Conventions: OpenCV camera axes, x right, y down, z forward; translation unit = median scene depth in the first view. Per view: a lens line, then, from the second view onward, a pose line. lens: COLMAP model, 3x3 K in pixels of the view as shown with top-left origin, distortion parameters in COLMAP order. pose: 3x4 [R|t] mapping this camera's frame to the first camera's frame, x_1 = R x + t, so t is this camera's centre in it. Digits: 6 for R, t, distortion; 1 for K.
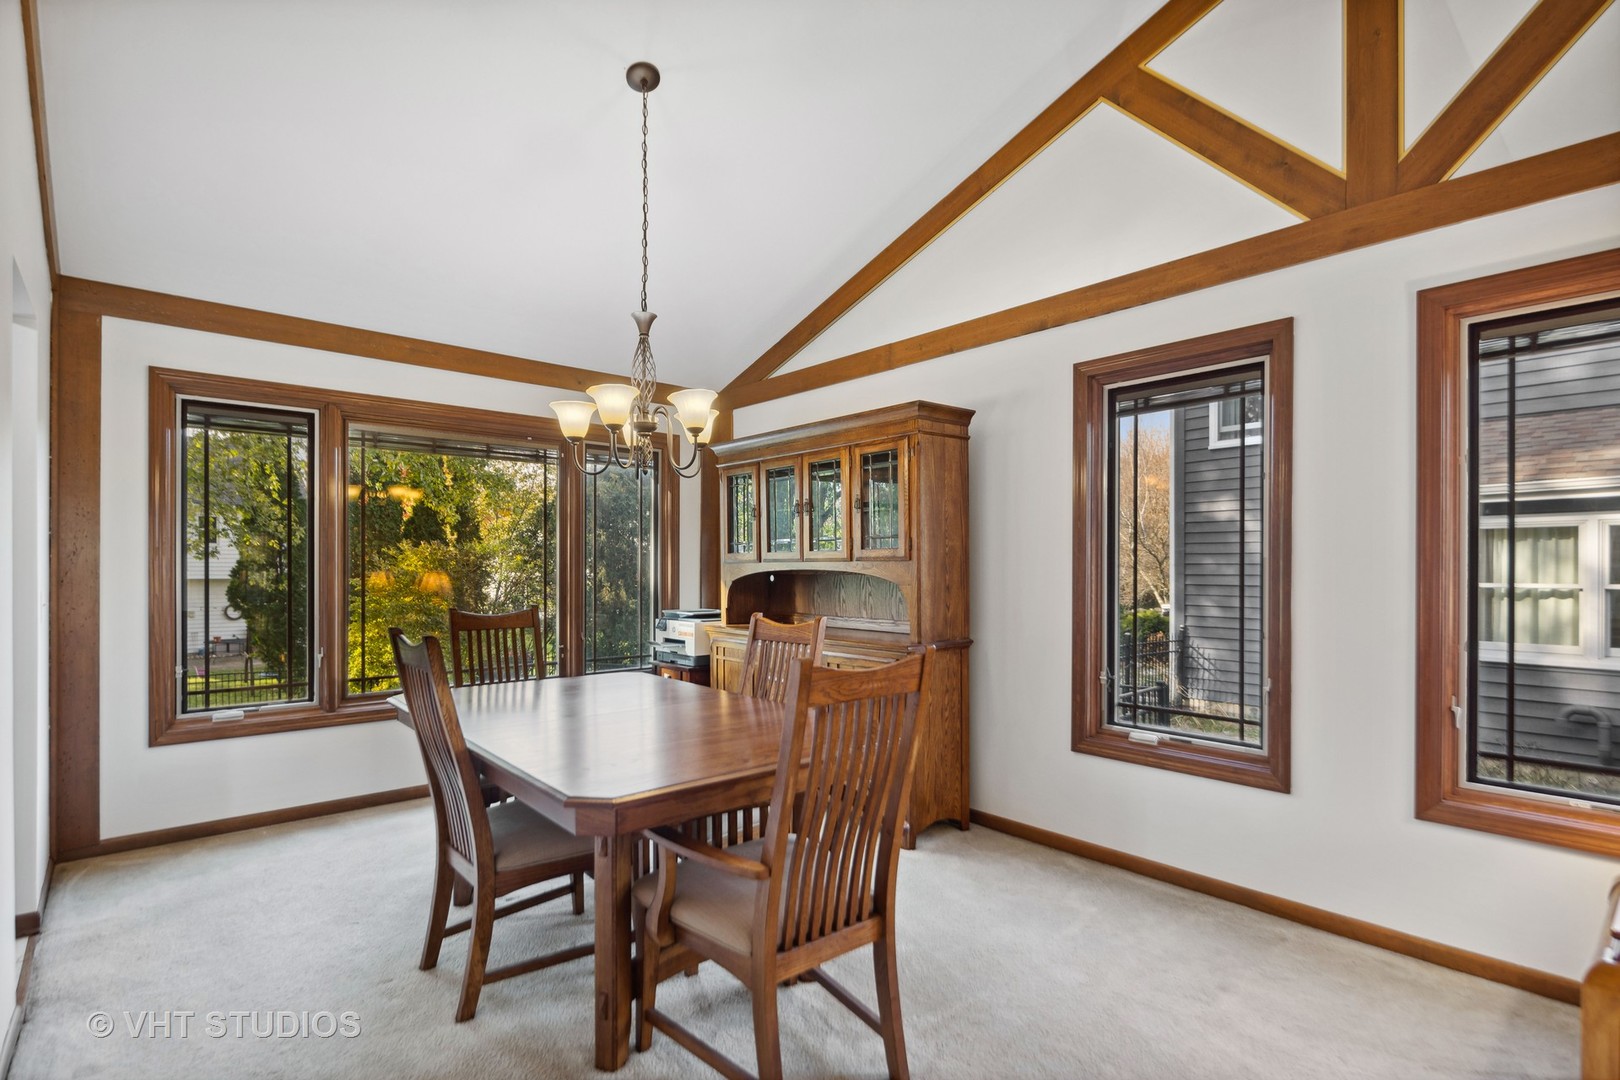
lens RADIAL K [[783.0, 0, 808.7], [0, 783.0, 575.6], [0, 0, 1]] dist [-0.001646, -0.000329]
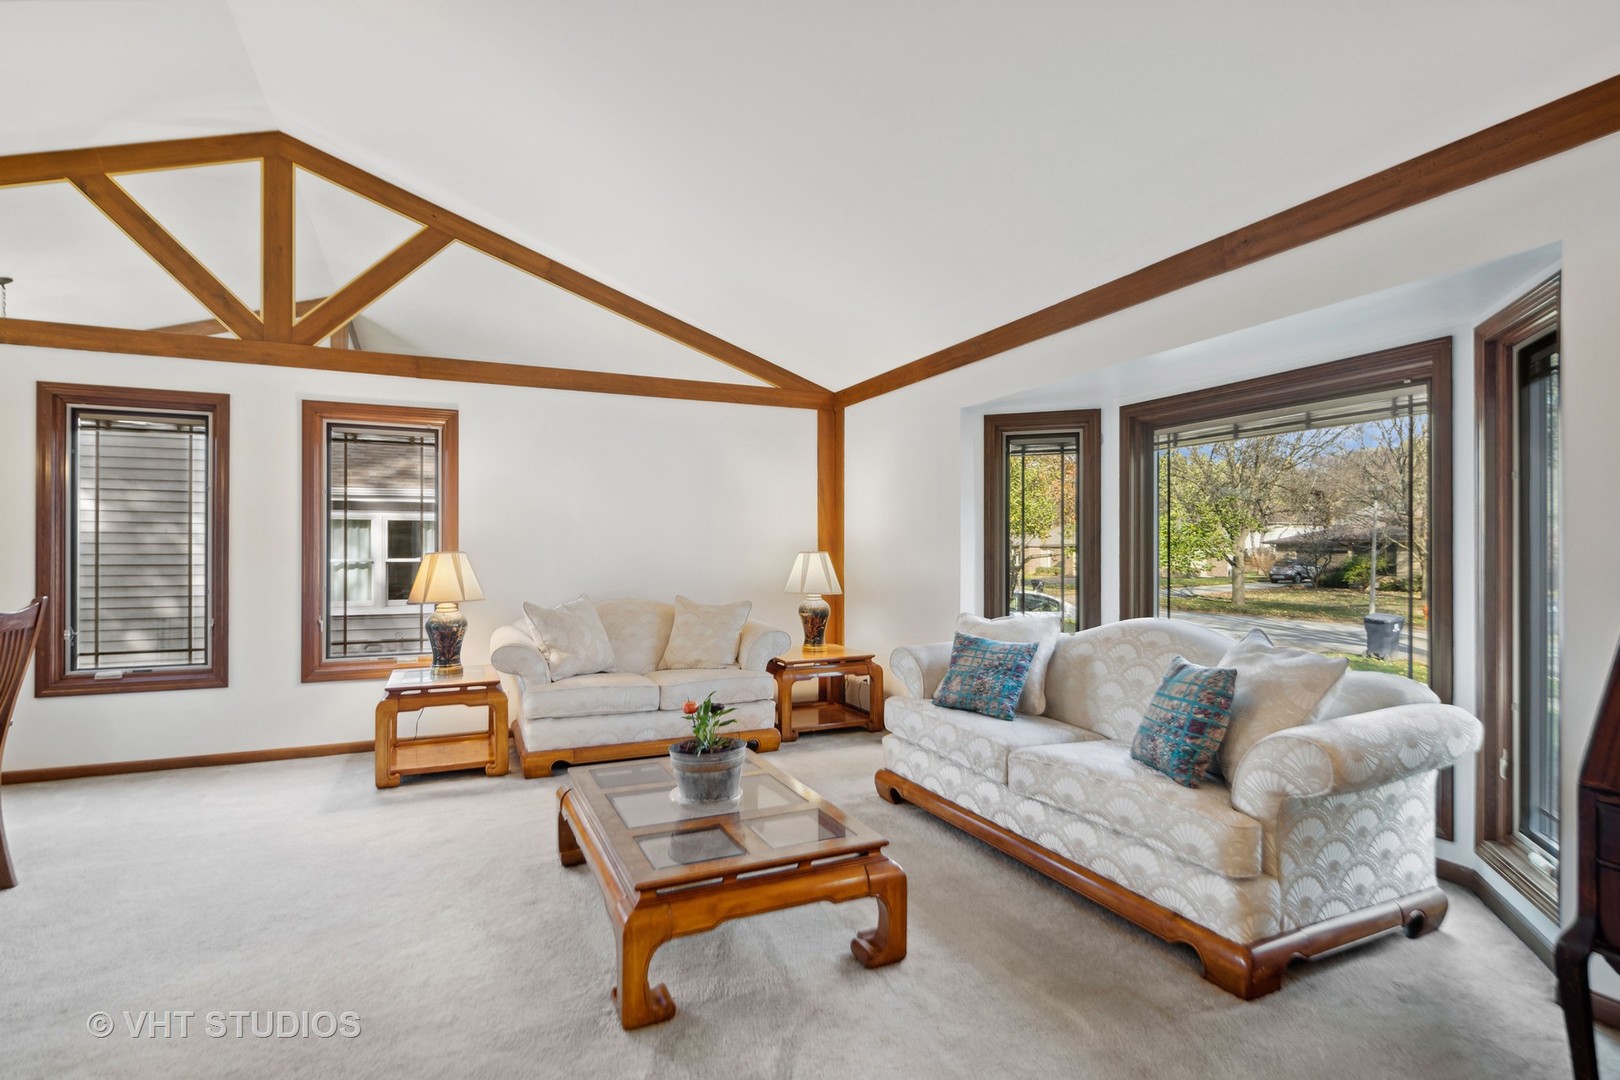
lens RADIAL K [[794.5, 0, 810.0], [0, 794.5, 540.0], [0, 0, 1]] dist [0.002663, -0.000720]
pose [[0.282994, 0.010271, 0.959067, -0.515490], [0.007158, 0.999892, -0.012820, 0.002551], [-0.959095, 0.010493, 0.282890, -0.515404]]
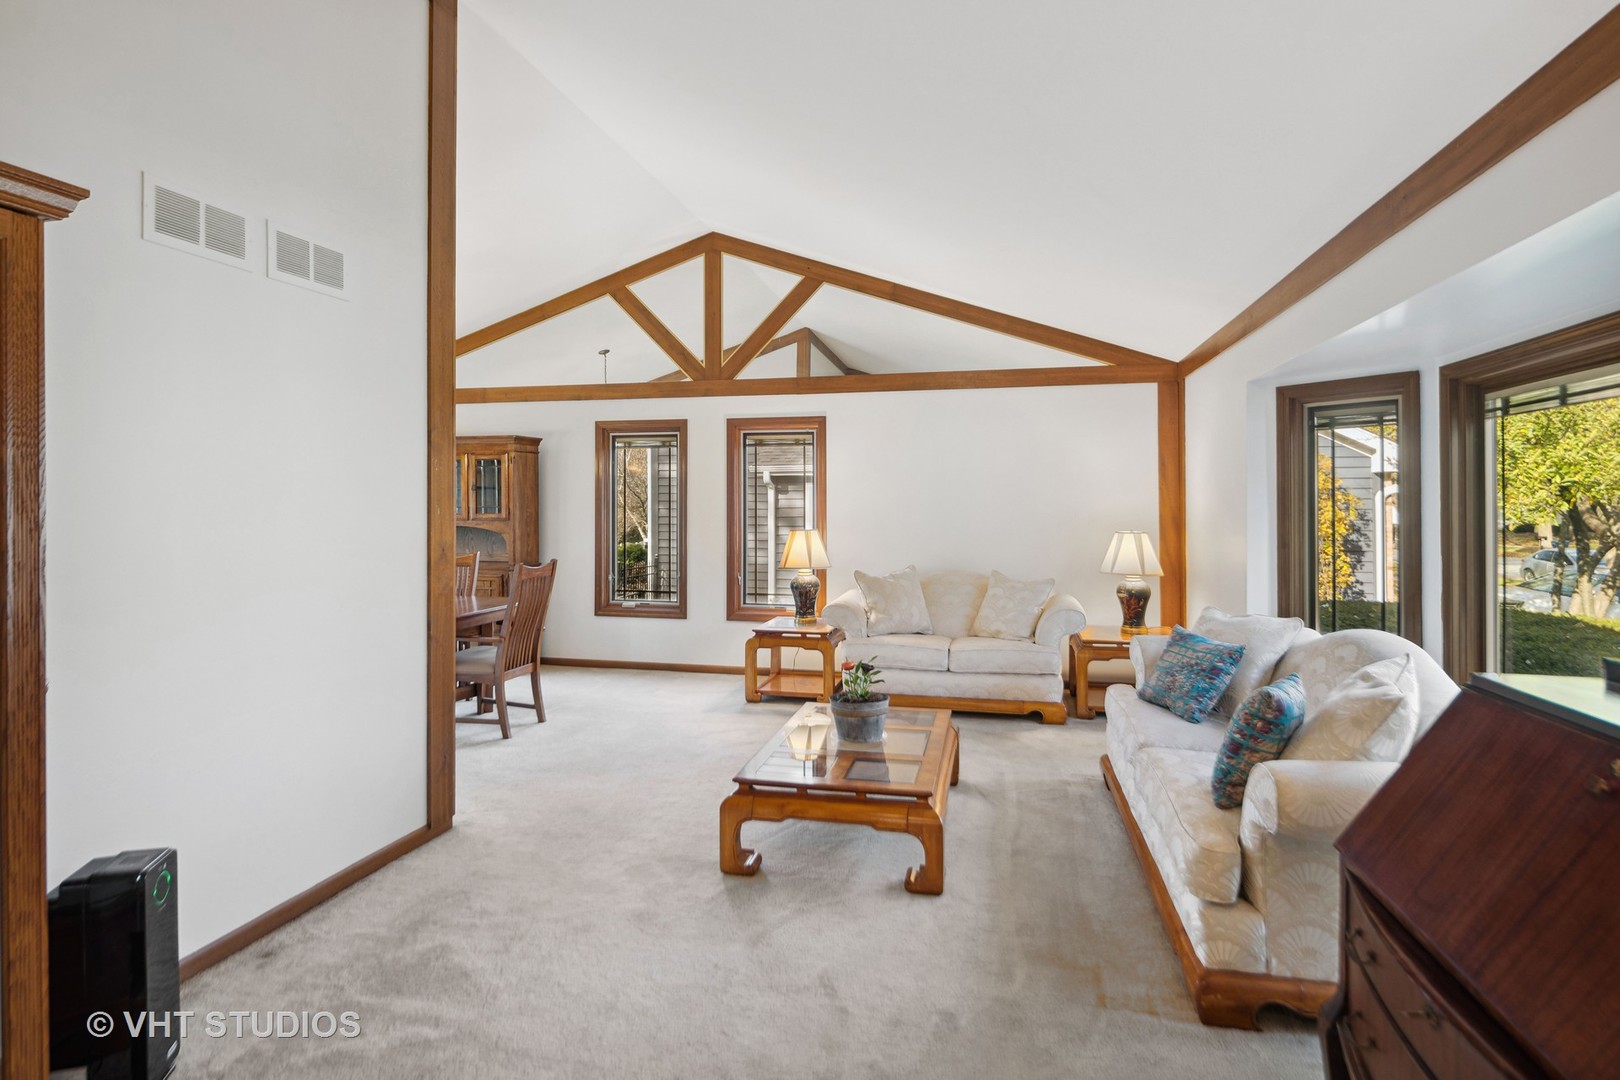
lens RADIAL K [[815.3, 0, 817.2], [0, 815.3, 490.3], [0, 0, 1]] dist [0.001318, 0.000167]
pose [[0.808268, 0.008621, 0.588752, -0.433525], [0.005666, 0.999733, -0.022418, -0.045407], [-0.588788, 0.021456, 0.808003, -1.026310]]
